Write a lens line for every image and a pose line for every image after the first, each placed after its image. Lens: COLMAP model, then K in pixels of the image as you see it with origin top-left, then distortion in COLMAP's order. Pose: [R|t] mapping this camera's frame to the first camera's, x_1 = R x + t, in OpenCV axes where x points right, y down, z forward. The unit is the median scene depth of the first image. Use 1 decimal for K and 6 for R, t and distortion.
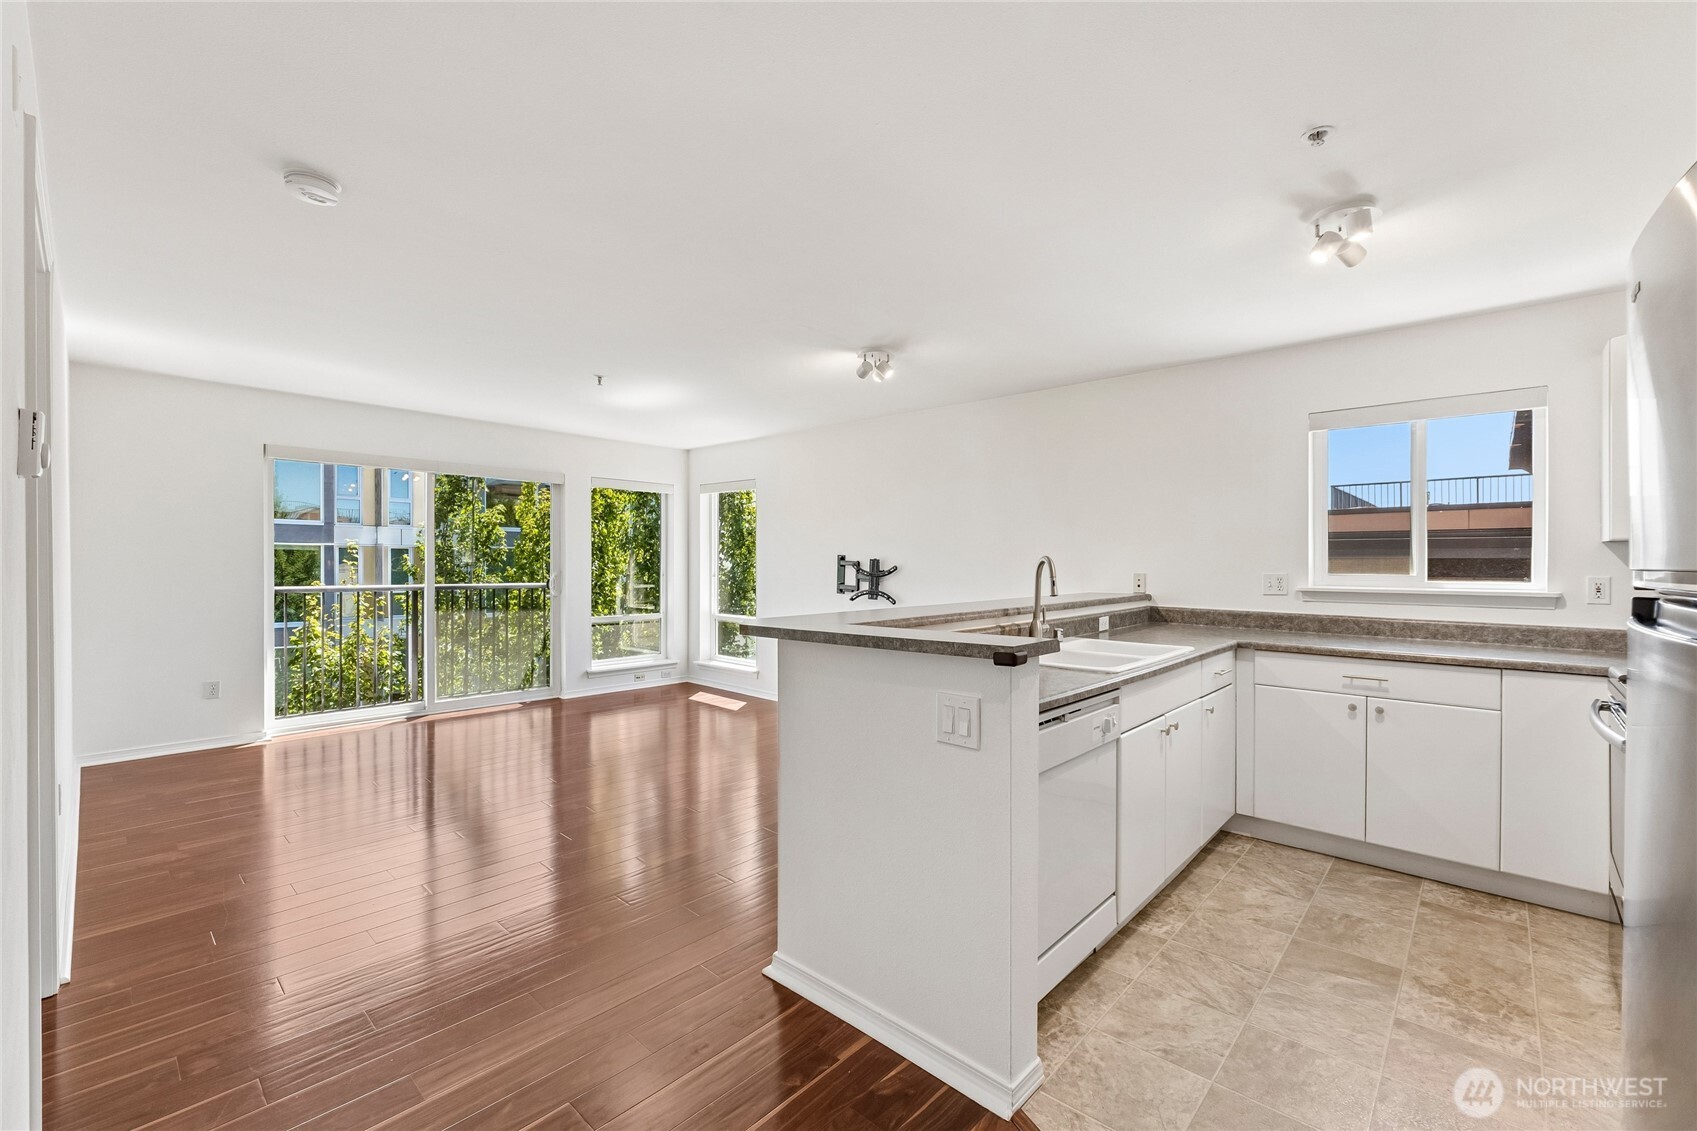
lens RADIAL K [[713.0, 0, 874.2], [0, 713.0, 575.7], [0, 0, 1]] dist [-0.010740, 0.000282]
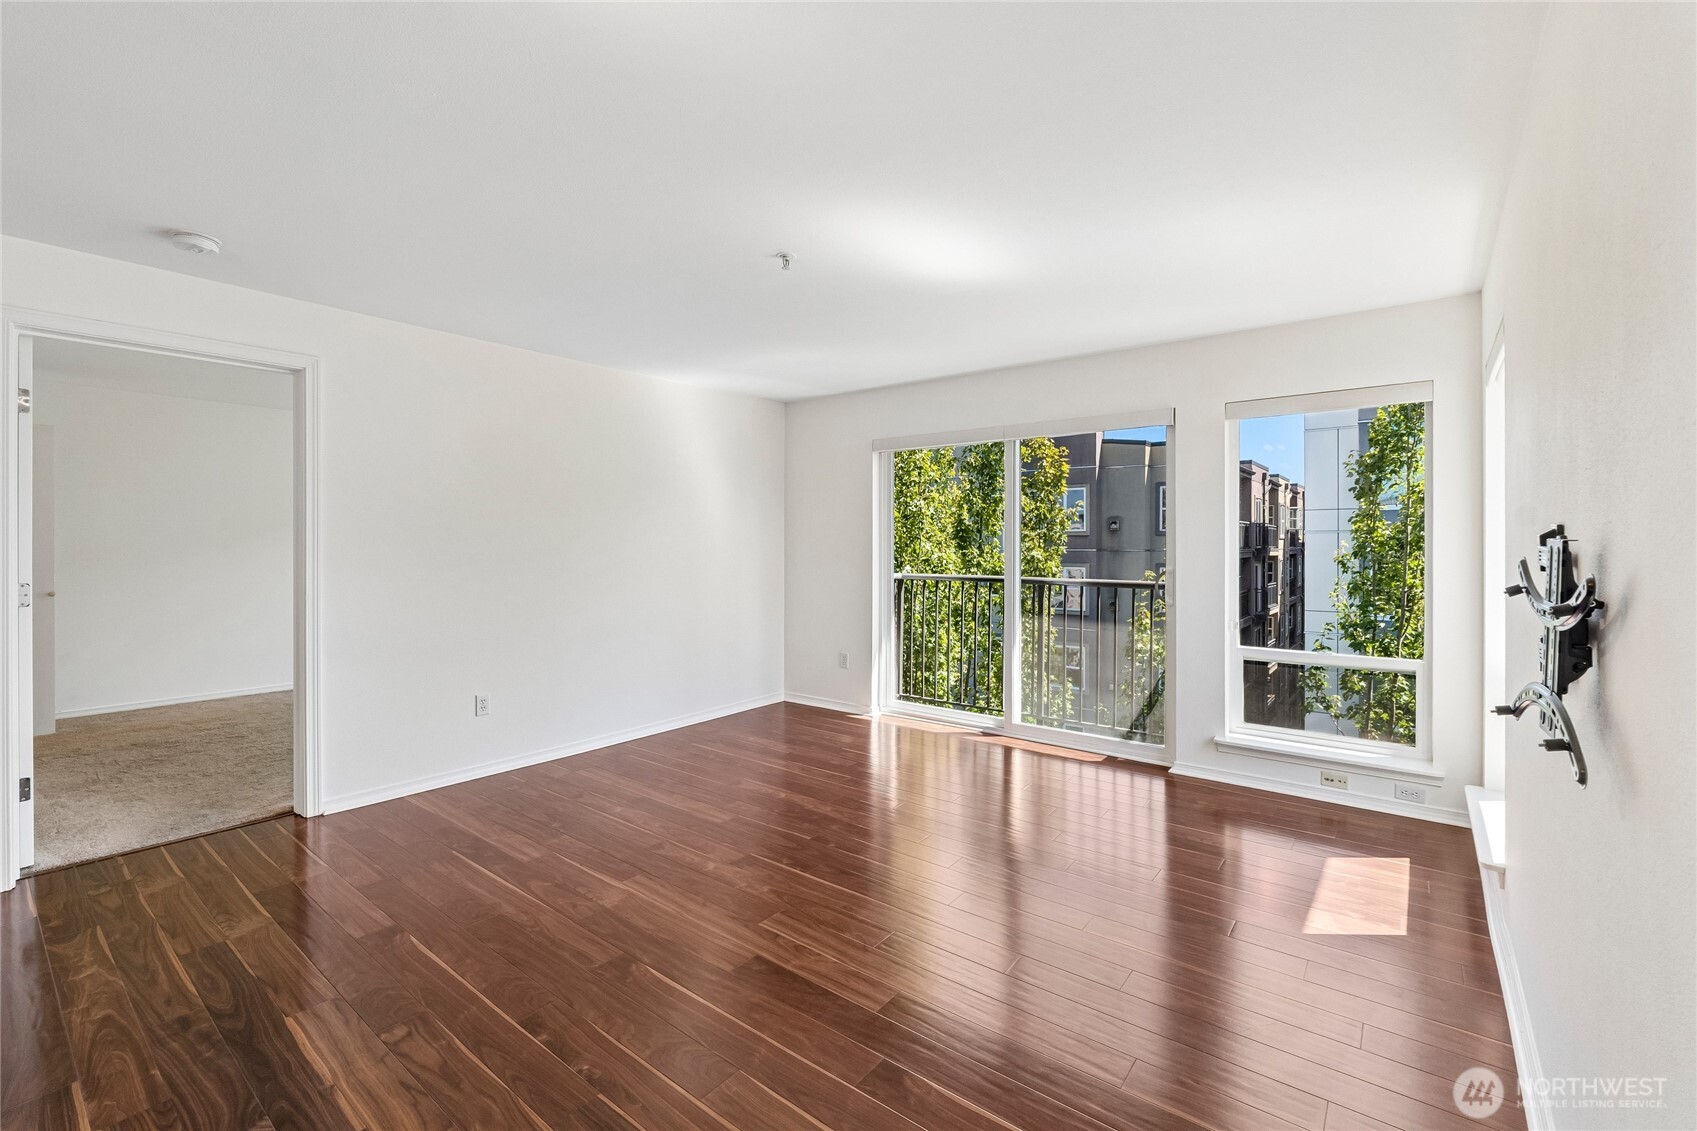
lens RADIAL K [[713.0, 0, 856.4], [0, 713.0, 562.0], [0, 0, 1]] dist [-0.010740, 0.000282]
pose [[0.049664, 0.018823, -0.998589, 0.153781], [-0.022518, 0.999589, 0.017721, -0.013300], [0.998512, 0.021606, 0.050068, 0.651065]]
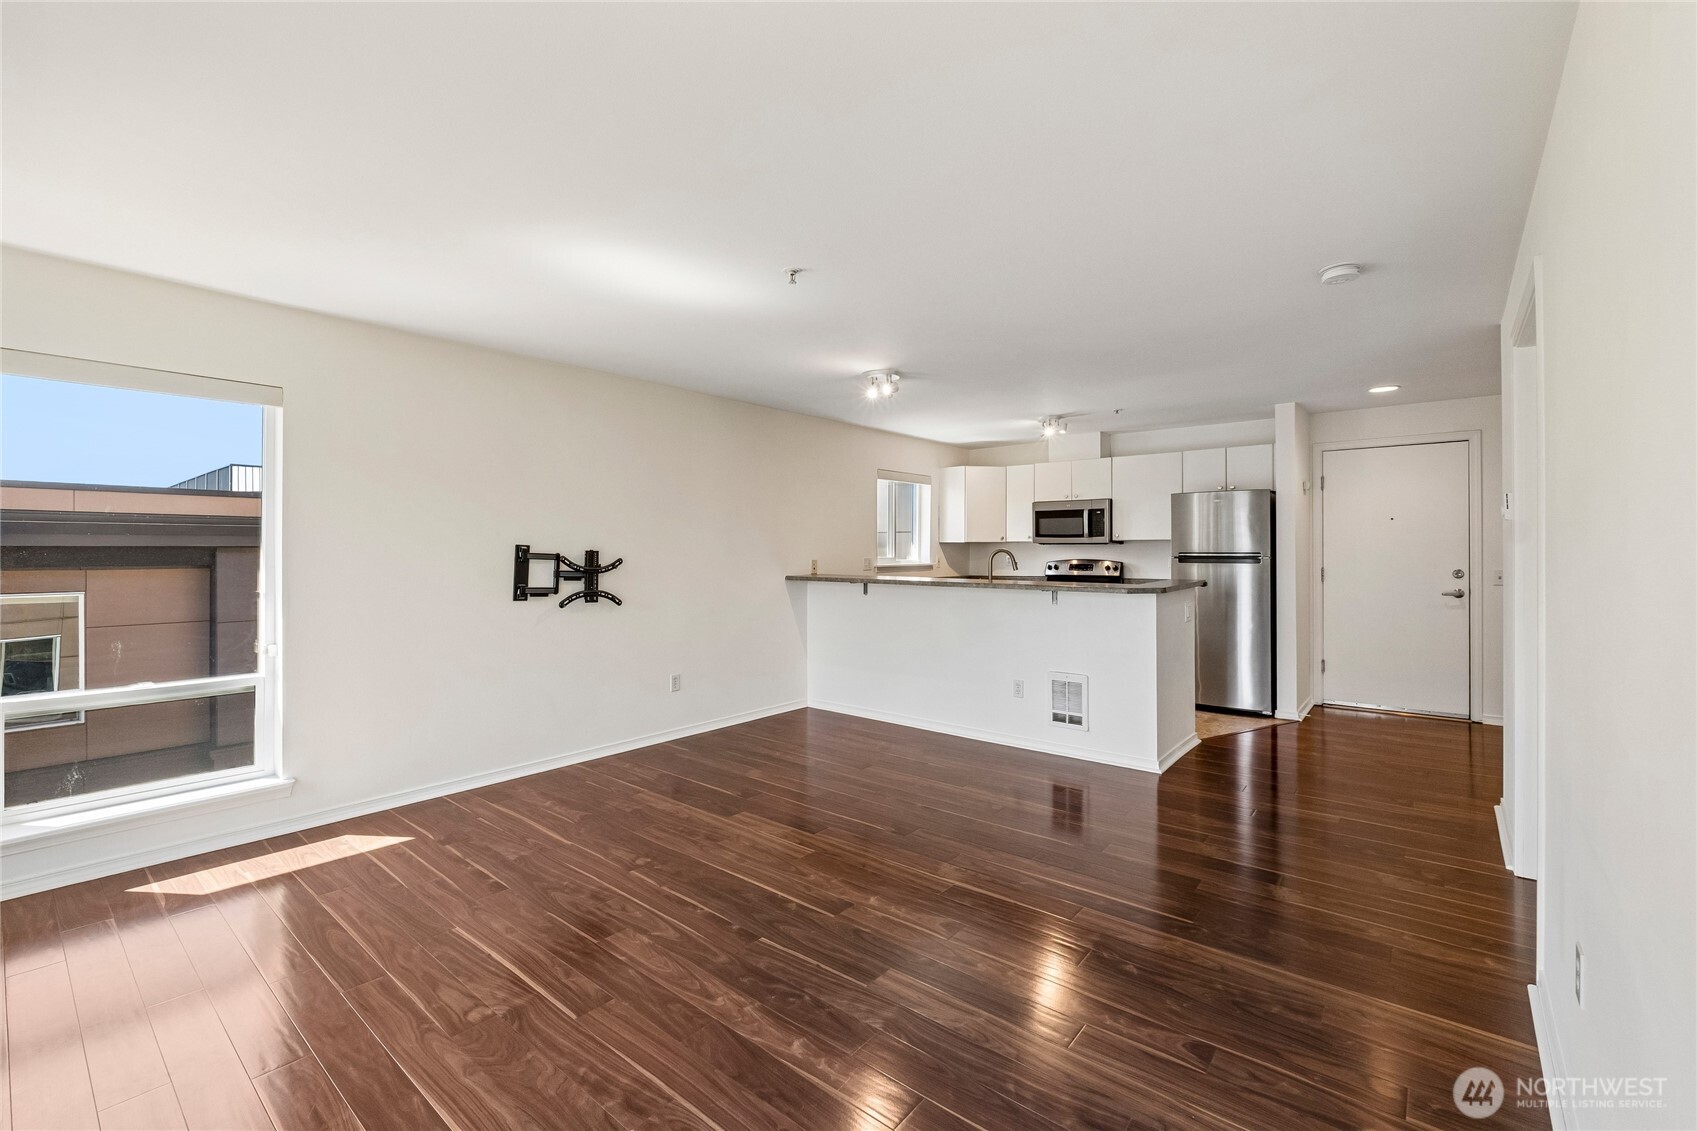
lens RADIAL K [[713.0, 0, 863.0], [0, 713.0, 549.1], [0, 0, 1]] dist [-0.010740, 0.000282]
pose [[-0.046273, -0.004028, 0.998921, -0.649483], [0.022792, 0.999727, 0.005087, -0.018101], [-0.998669, 0.023003, -0.046168, 0.609805]]
